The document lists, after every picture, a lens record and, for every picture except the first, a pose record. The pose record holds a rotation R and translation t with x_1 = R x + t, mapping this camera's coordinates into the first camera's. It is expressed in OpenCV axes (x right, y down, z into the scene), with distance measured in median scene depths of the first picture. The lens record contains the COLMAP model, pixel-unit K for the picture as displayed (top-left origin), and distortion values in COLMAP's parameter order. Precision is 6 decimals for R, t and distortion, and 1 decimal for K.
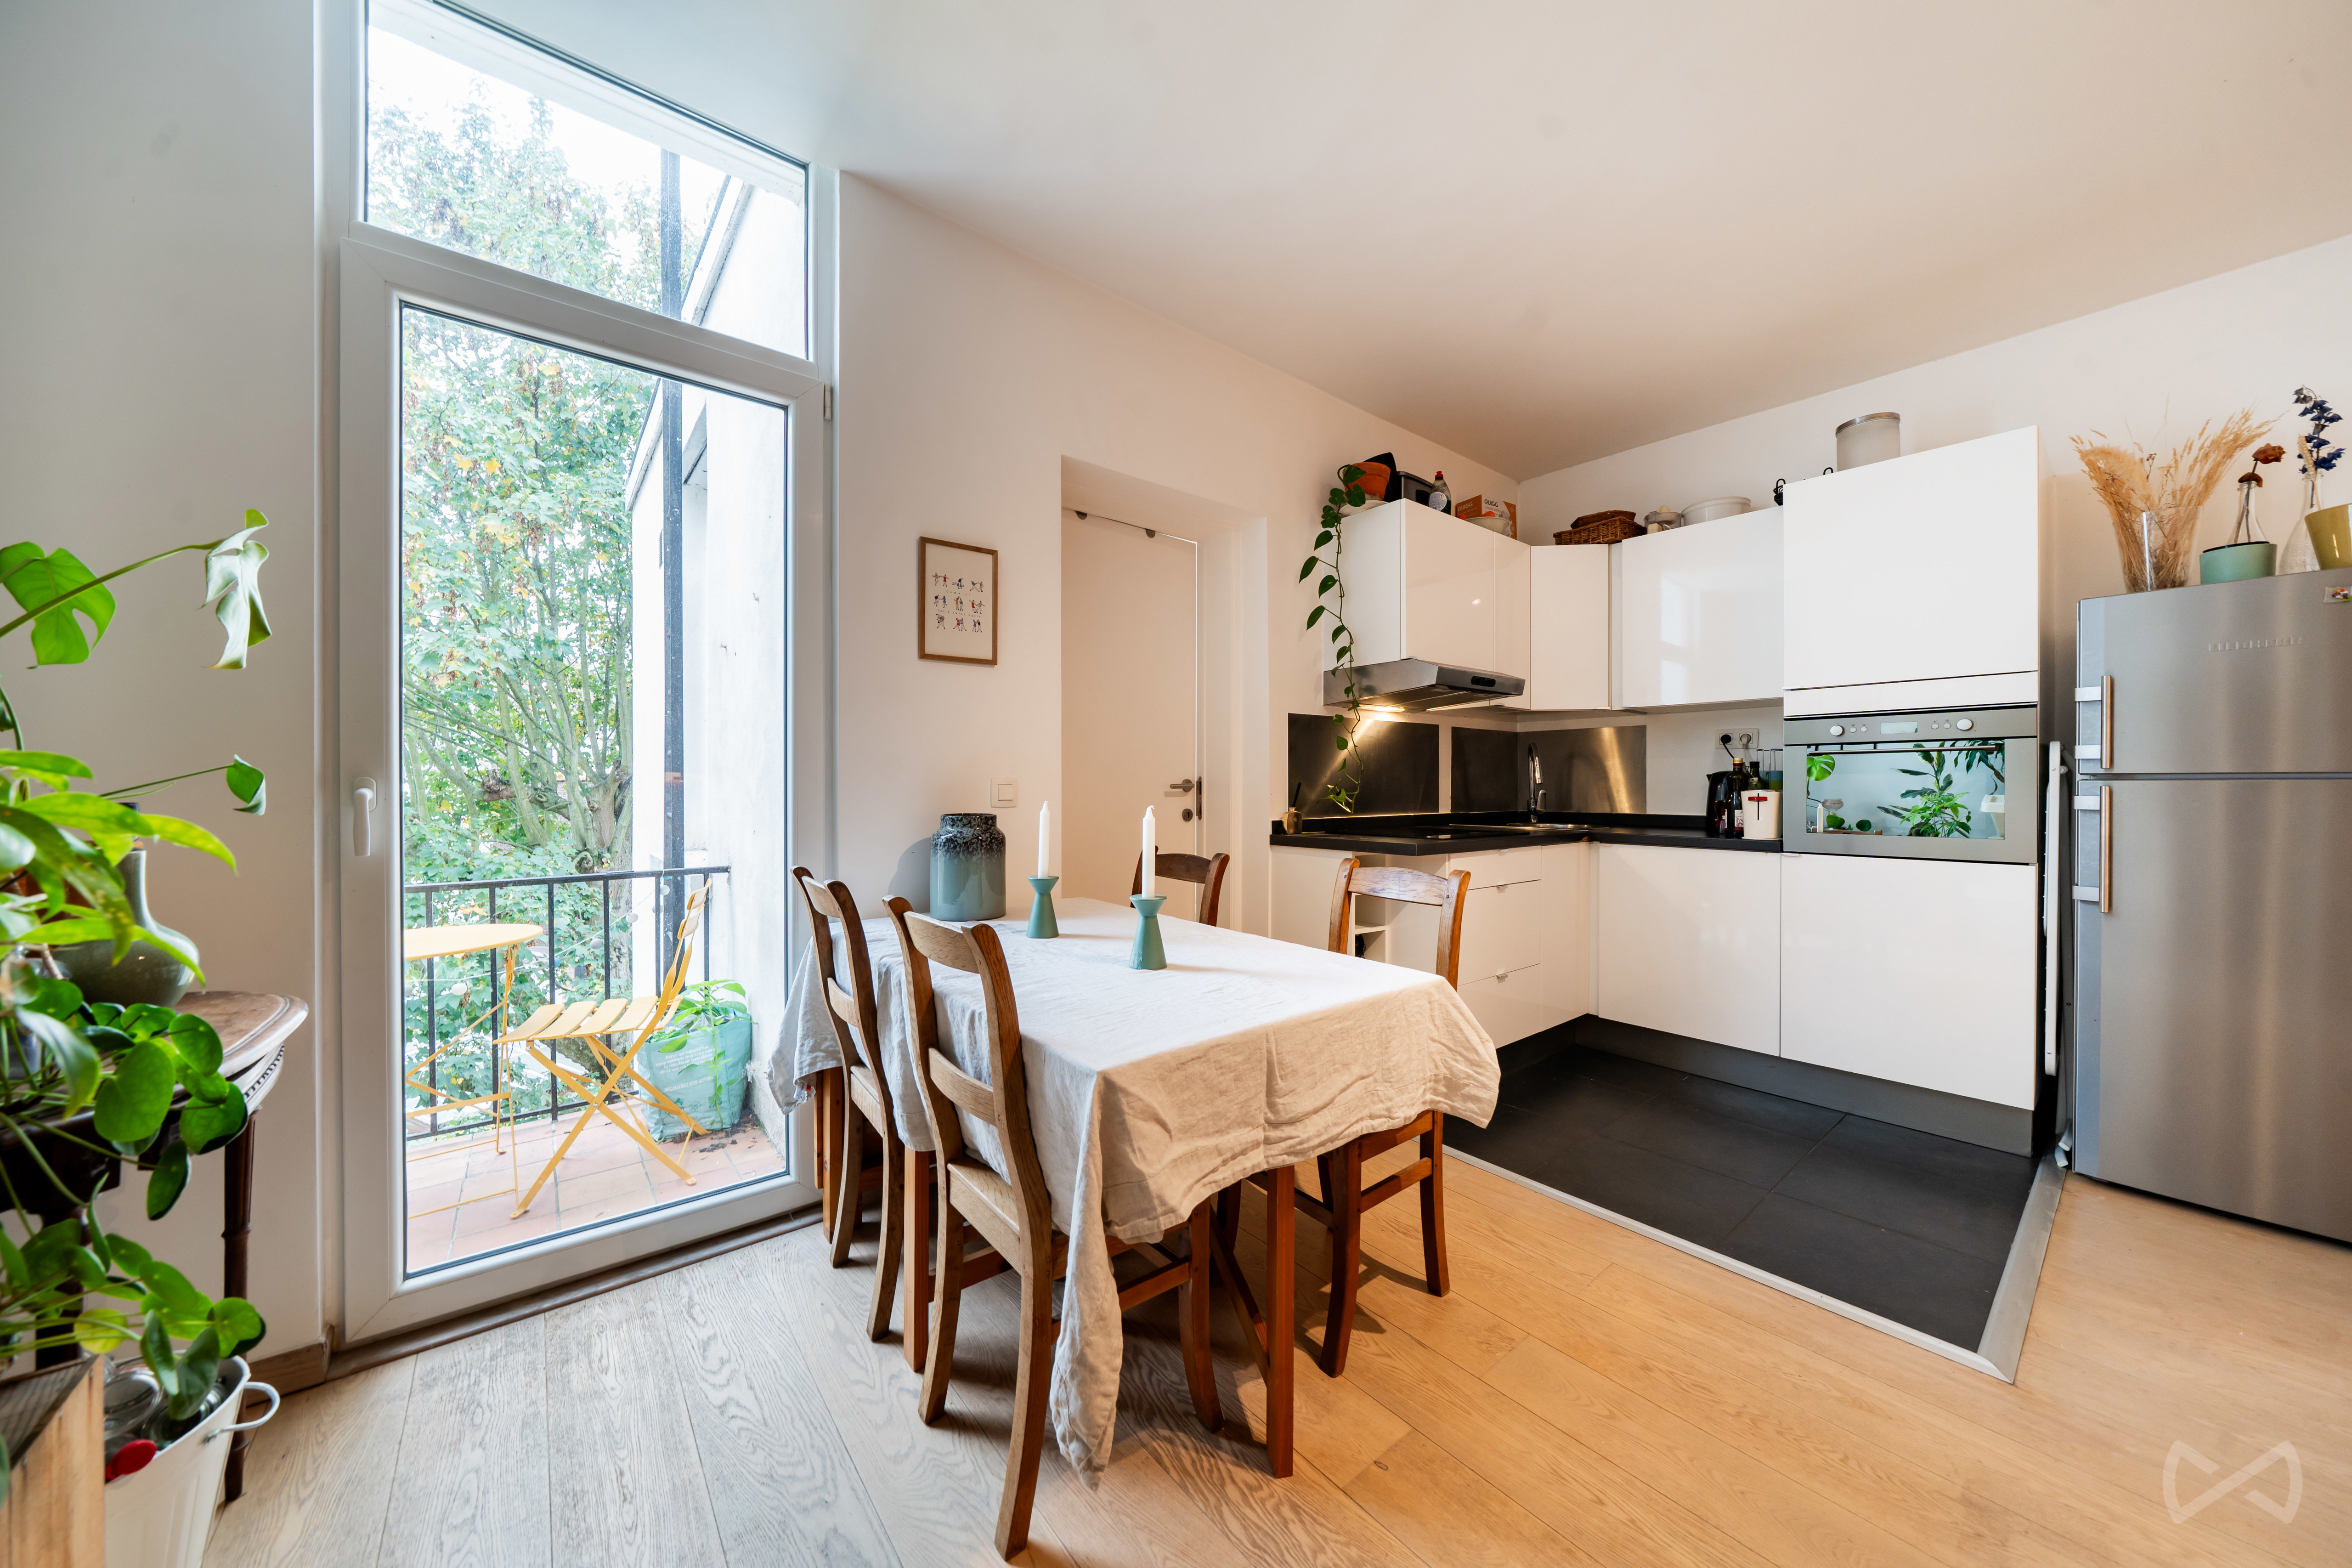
lens RADIAL K [[795.5, 0, 1175.0], [0, 795.5, 788.1], [0, 0, 1]] dist [-0.009719, 0.000102]
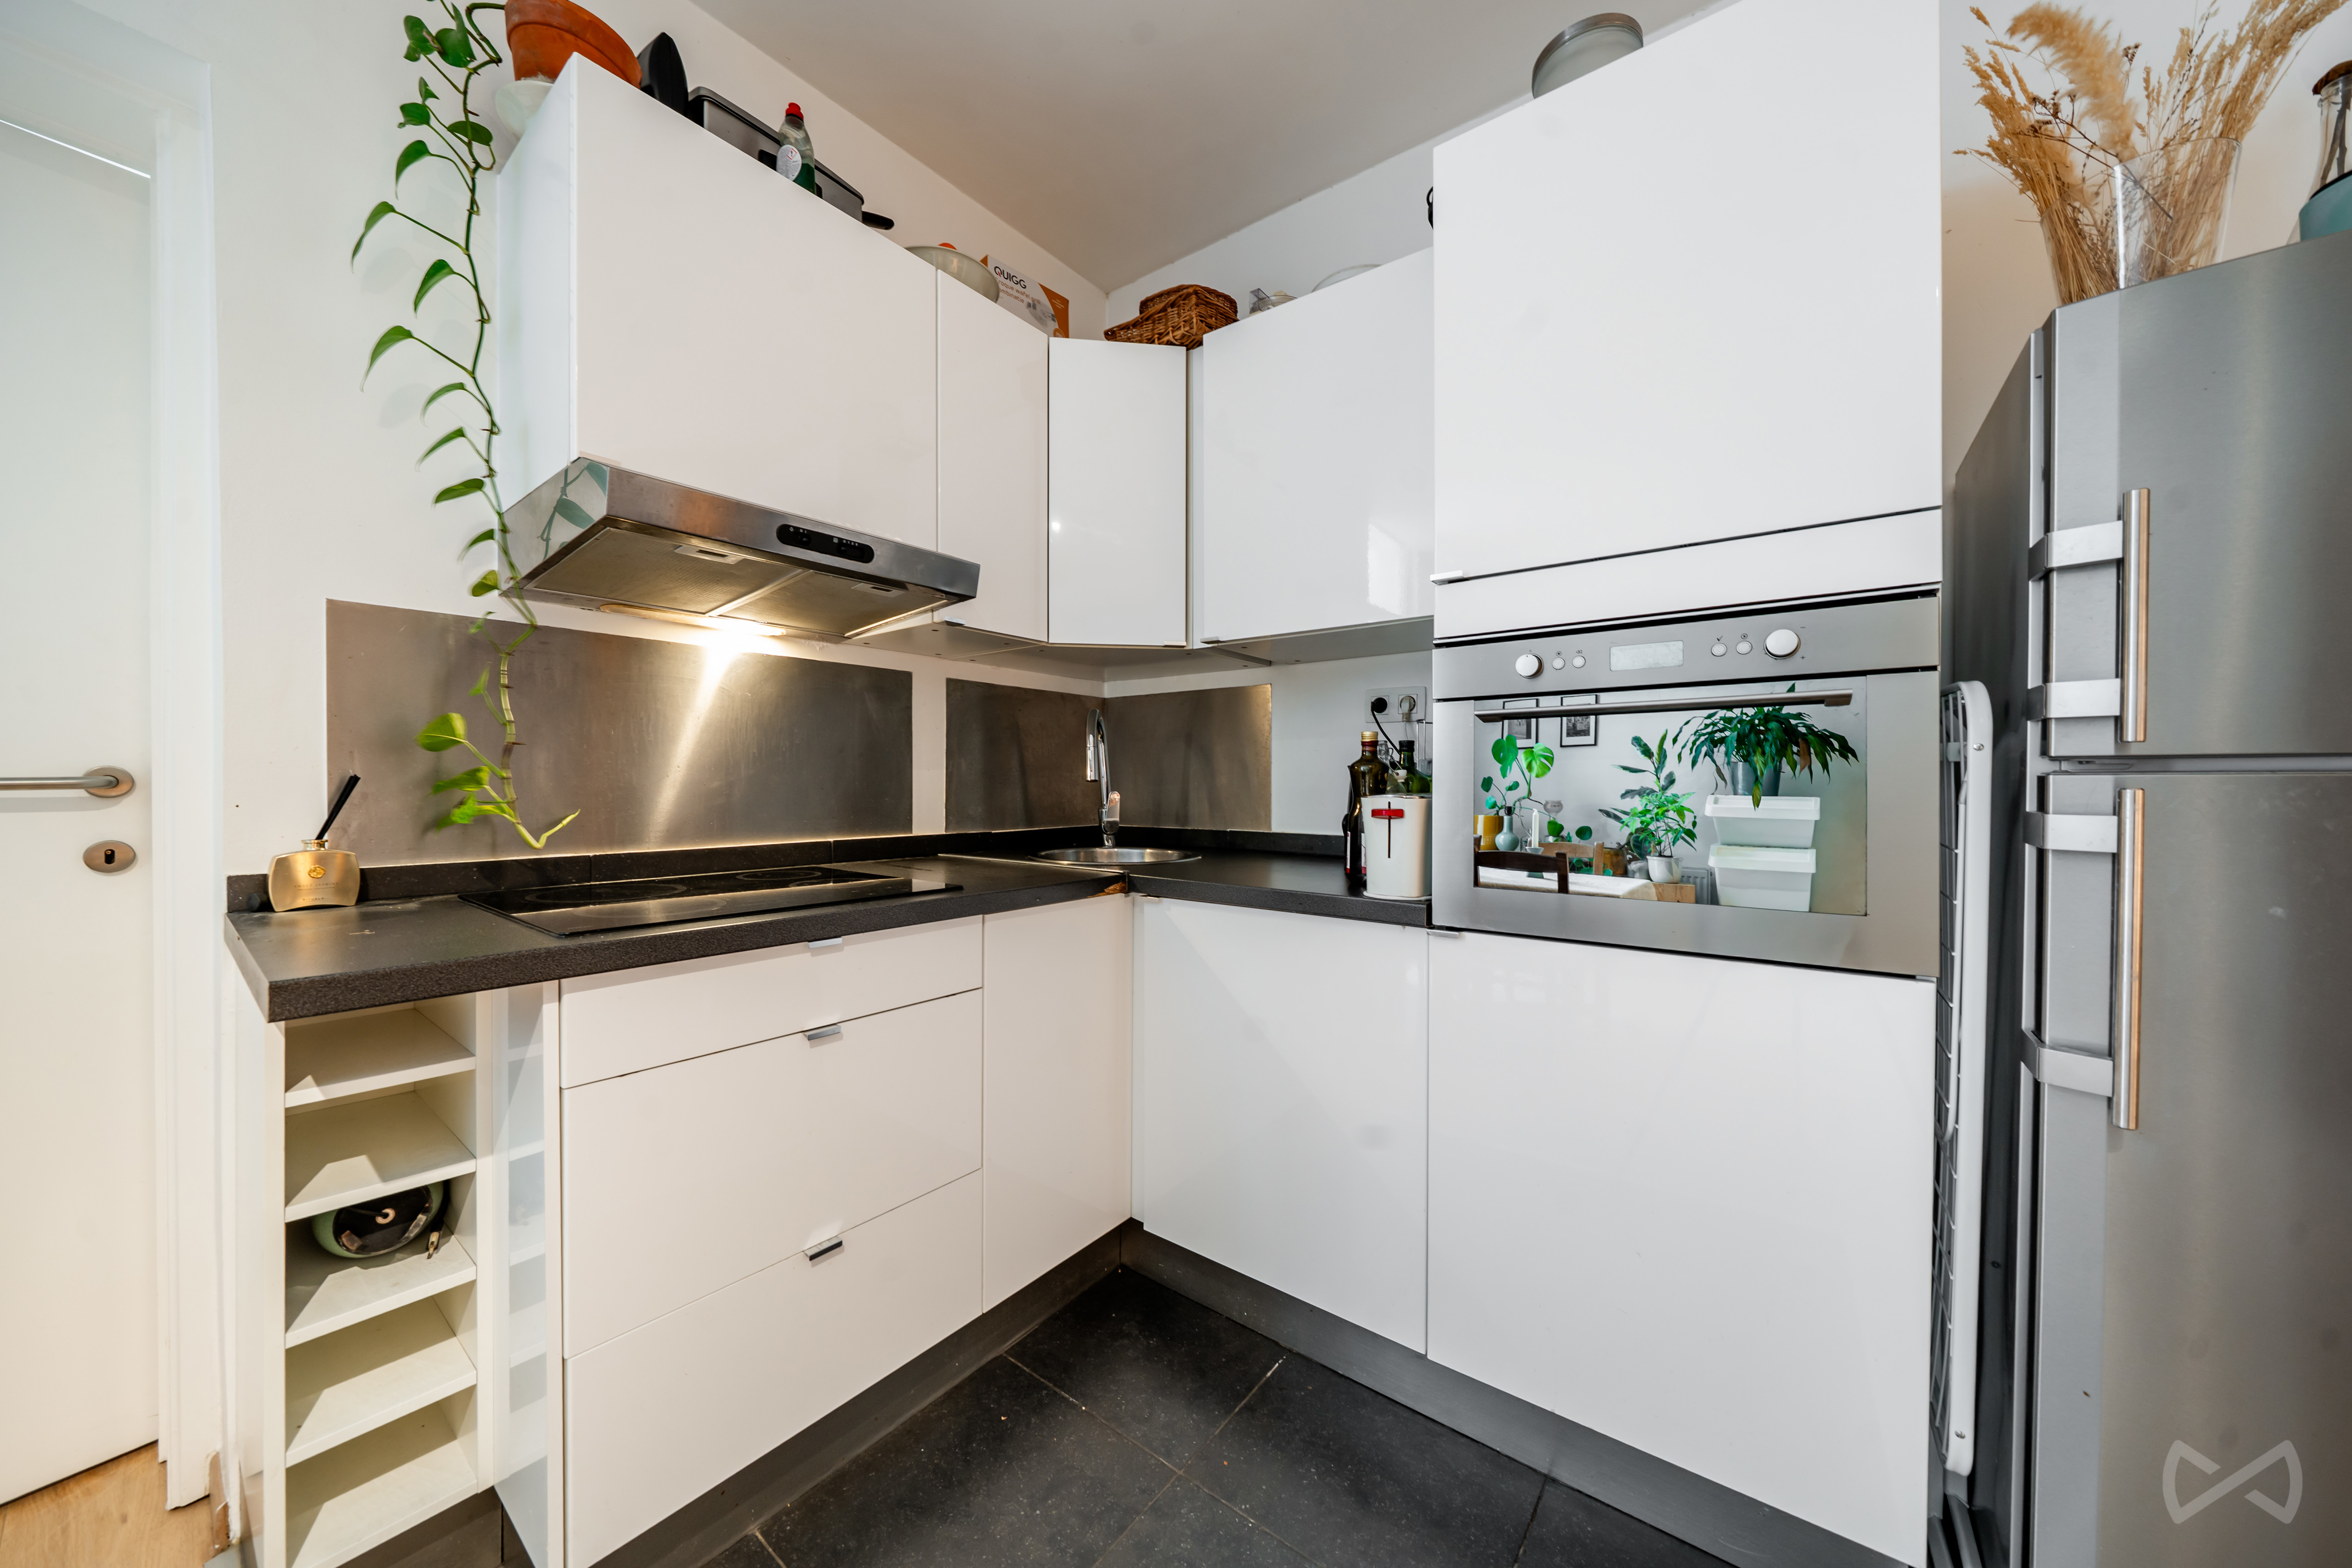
lens RADIAL K [[795.5, 0, 1175.0], [0, 795.5, 788.1], [0, 0, 1]] dist [-0.009719, 0.000102]
pose [[0.971526, 0.000569, 0.236930, 0.499135], [-0.001353, 0.999994, 0.003147, -0.003192], [-0.236927, -0.003378, 0.971522, 0.566580]]
